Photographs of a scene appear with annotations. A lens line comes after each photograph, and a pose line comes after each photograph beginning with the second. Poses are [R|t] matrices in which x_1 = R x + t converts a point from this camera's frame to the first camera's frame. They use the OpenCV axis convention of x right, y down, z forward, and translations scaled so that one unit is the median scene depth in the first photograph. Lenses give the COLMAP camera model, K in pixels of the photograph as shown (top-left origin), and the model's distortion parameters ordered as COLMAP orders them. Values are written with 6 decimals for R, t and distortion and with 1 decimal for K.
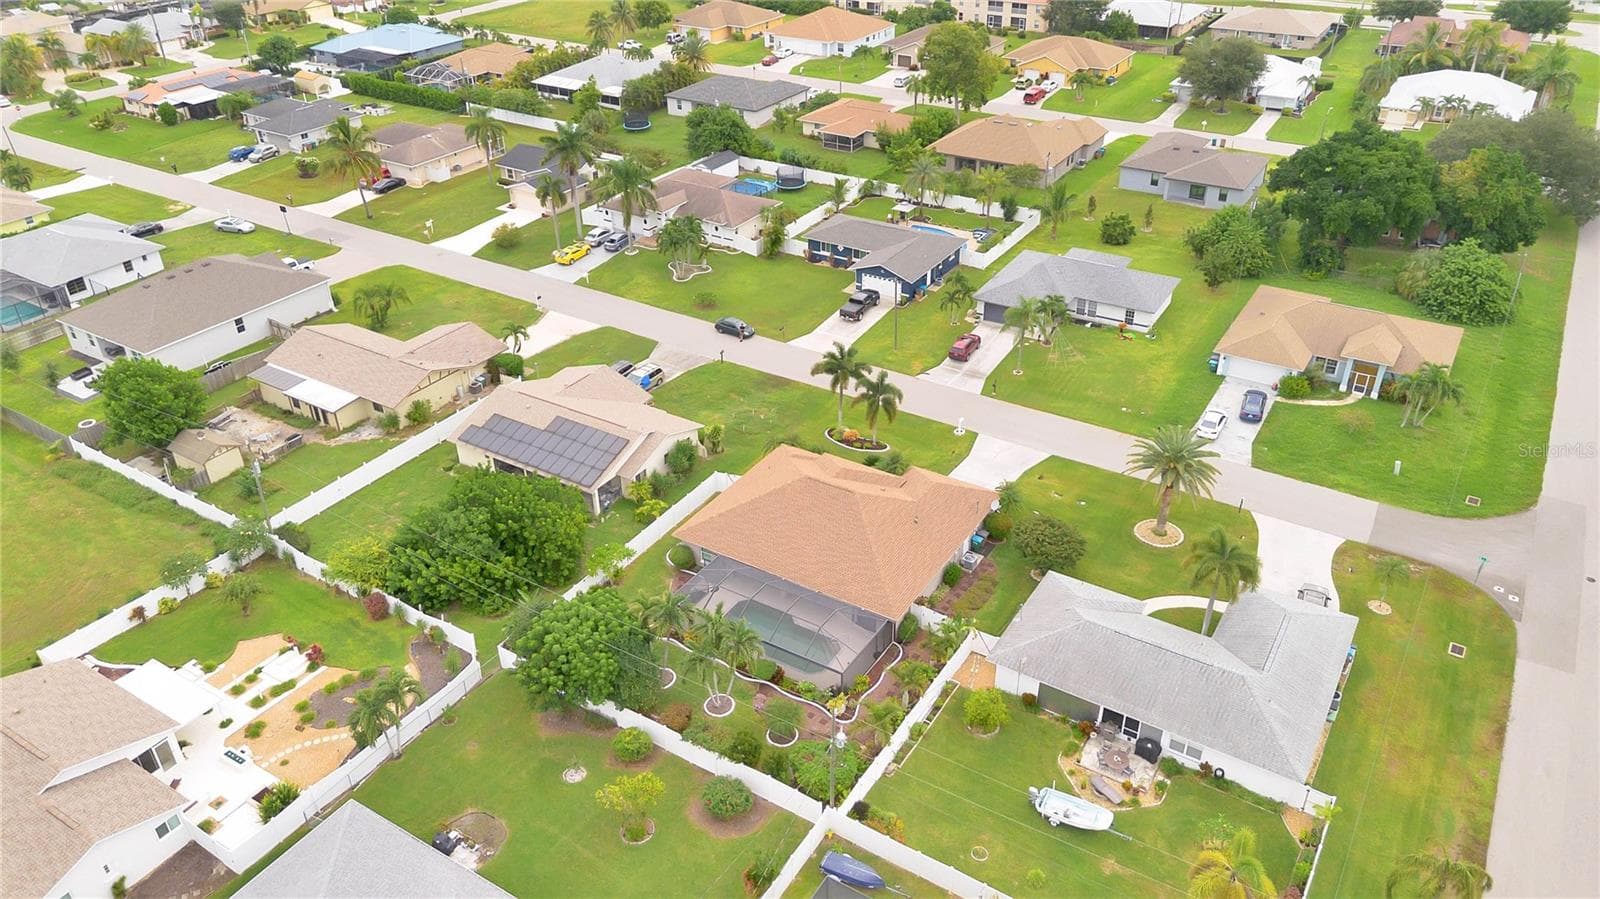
lens RADIAL K [[1131.0, 0, 800.0], [0, 1131.0, 449.5], [0, 0, 1]] dist [0.080742, -0.096351]
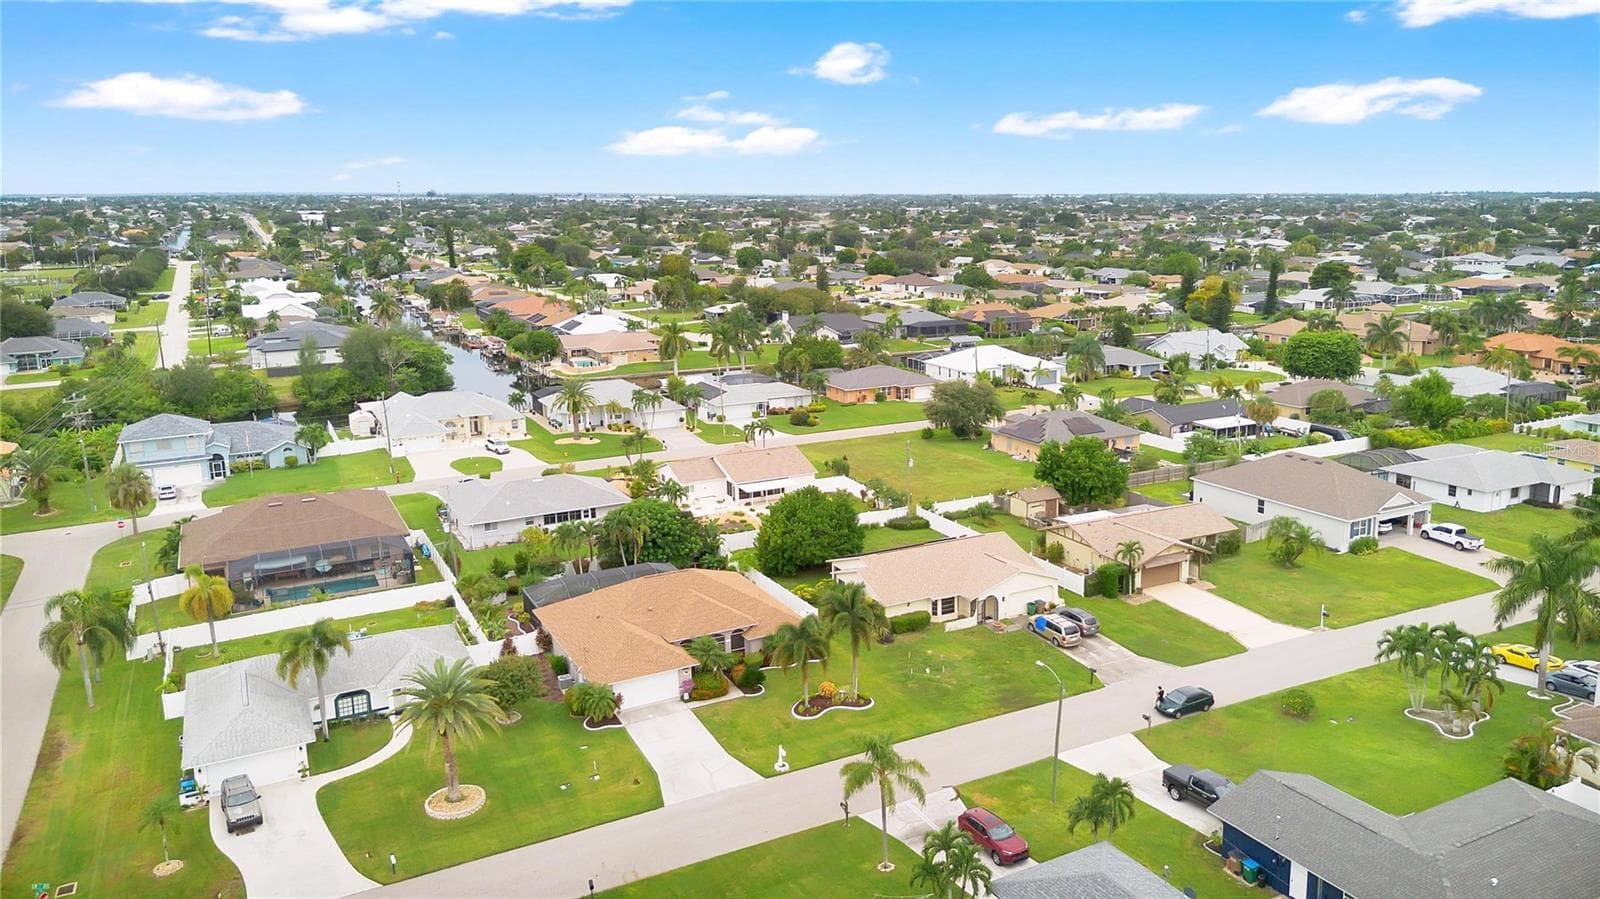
lens RADIAL K [[1131.0, 0, 800.0], [0, 1131.0, 449.5], [0, 0, 1]] dist [0.080742, -0.096351]
pose [[-0.490633, 0.207914, -0.846198, 0.587306], [-0.445996, 0.774350, 0.448853, -0.417516], [0.748577, 0.597623, -0.287193, 0.912100]]
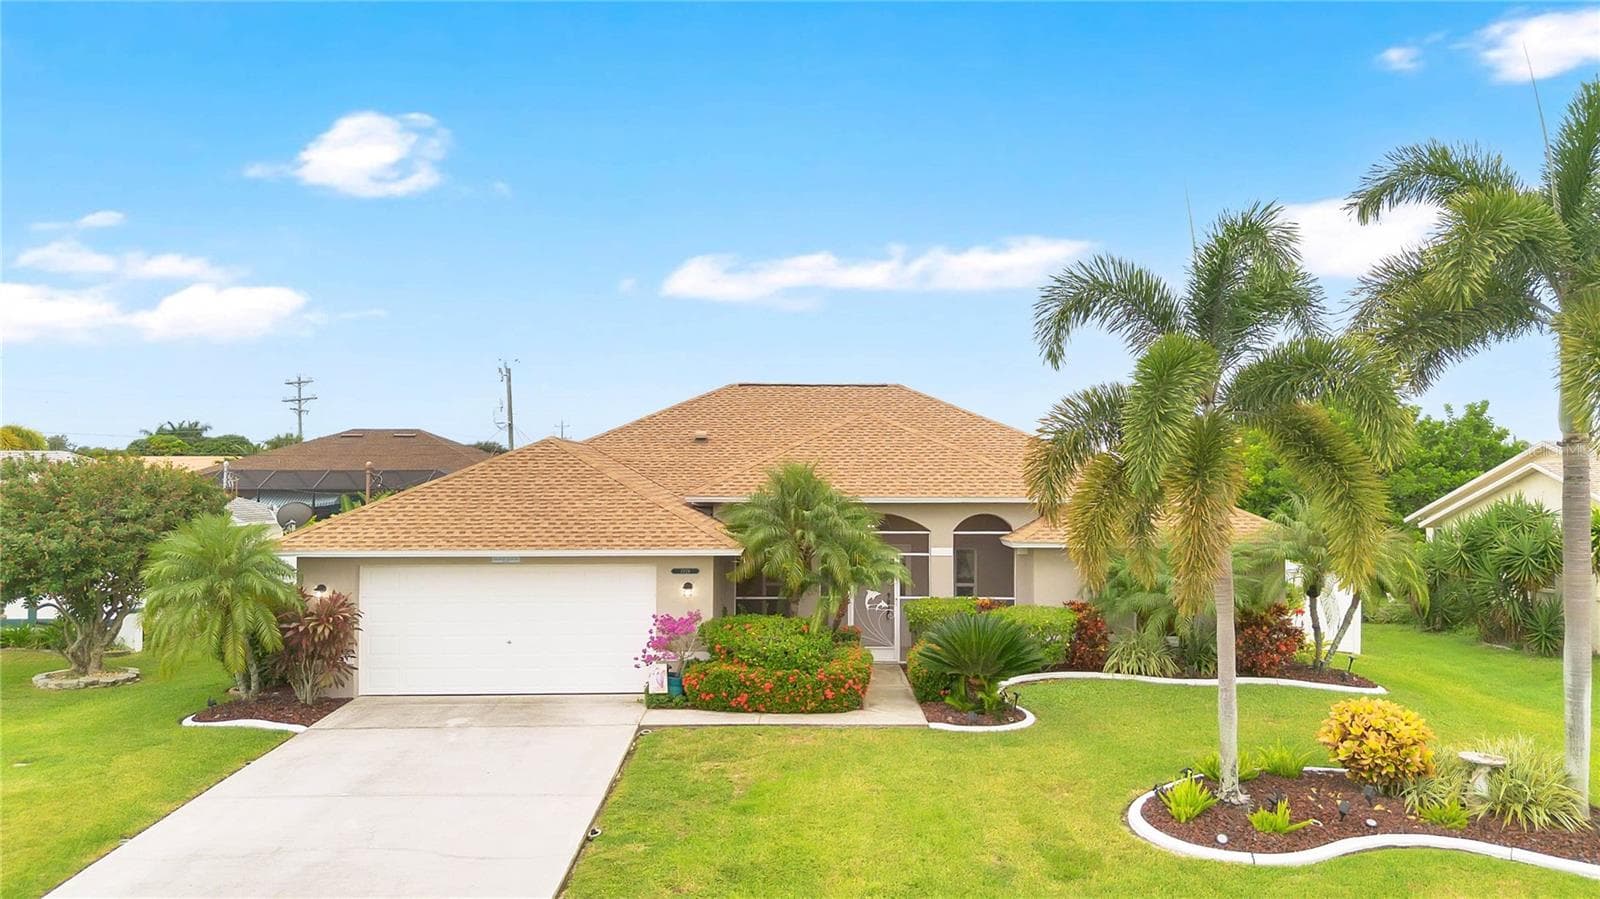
lens RADIAL K [[1131.0, 0, 800.0], [0, 1131.0, 449.5], [0, 0, 1]] dist [0.080742, -0.096351]
pose [[-0.839105, -0.008136, -0.543909, 0.150910], [-0.279164, 0.864616, 0.417741, -0.069646], [0.466874, 0.502368, -0.727774, 0.858722]]
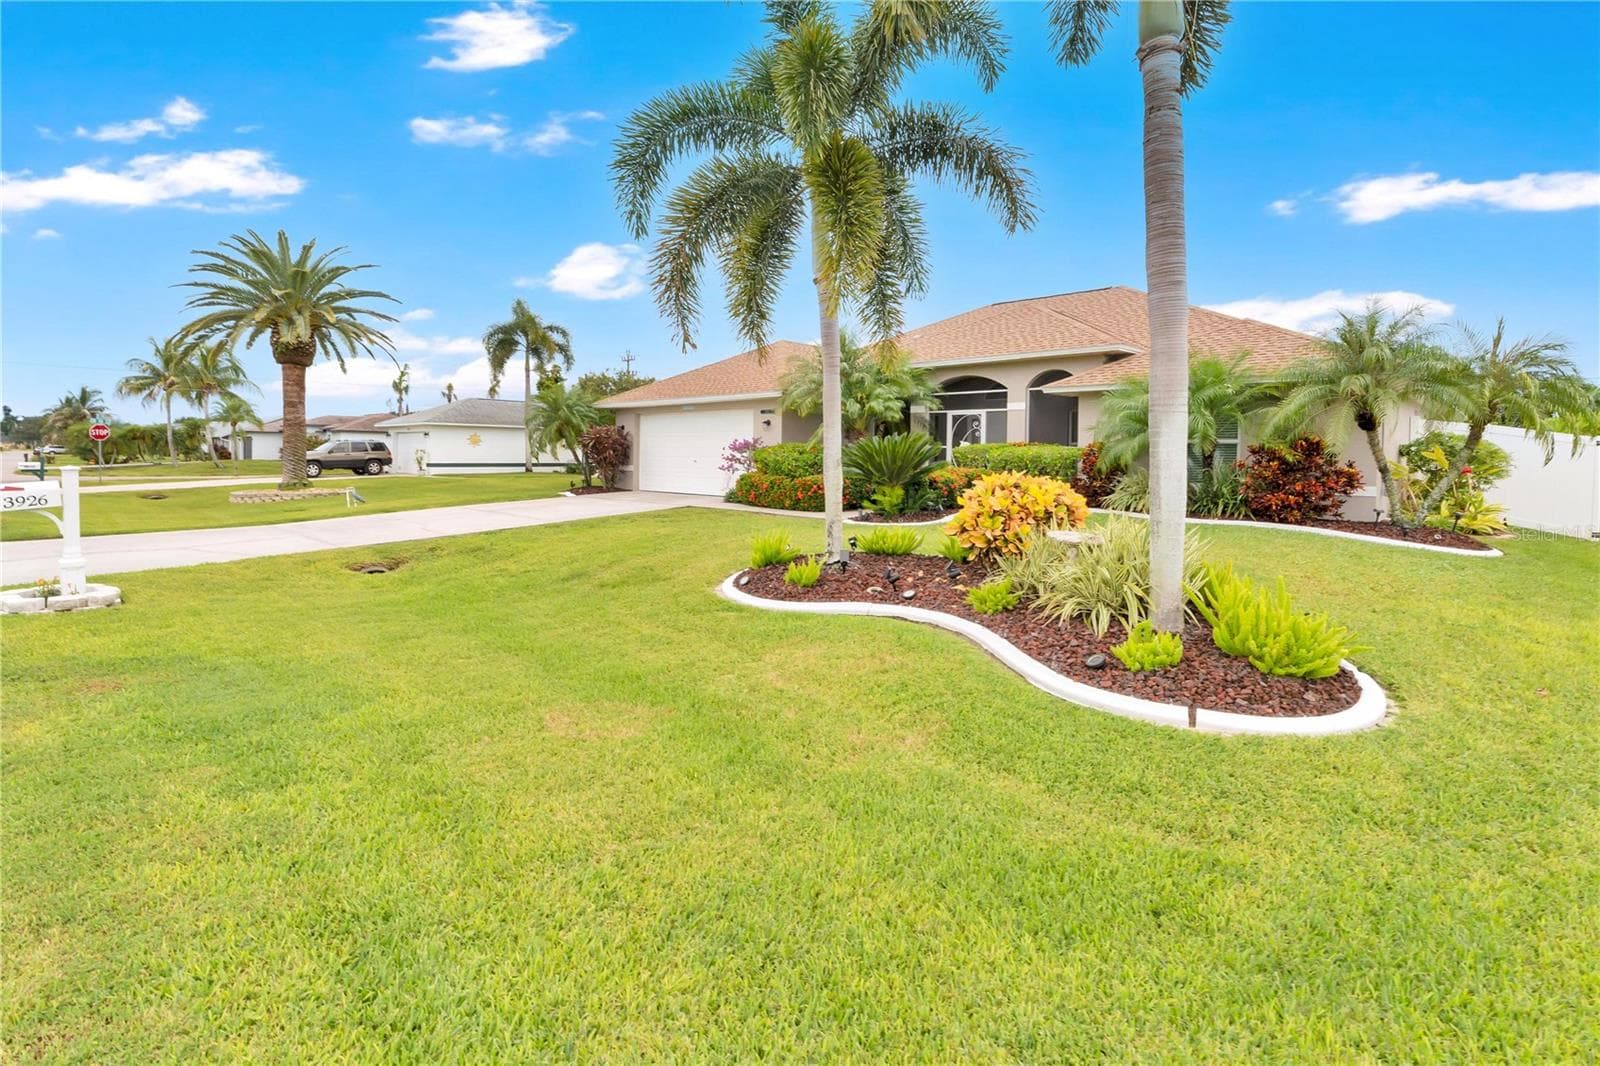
lens RADIAL K [[752.9, 0, 800.0], [0, 752.9, 533.0], [0, 0, 1]] dist [-0.003385, -0.000052]
pose [[-0.979062, -0.022166, 0.202353, 0.043255], [0.106974, 0.789706, 0.604087, -0.054442], [-0.173190, 0.613085, -0.770799, 0.871786]]
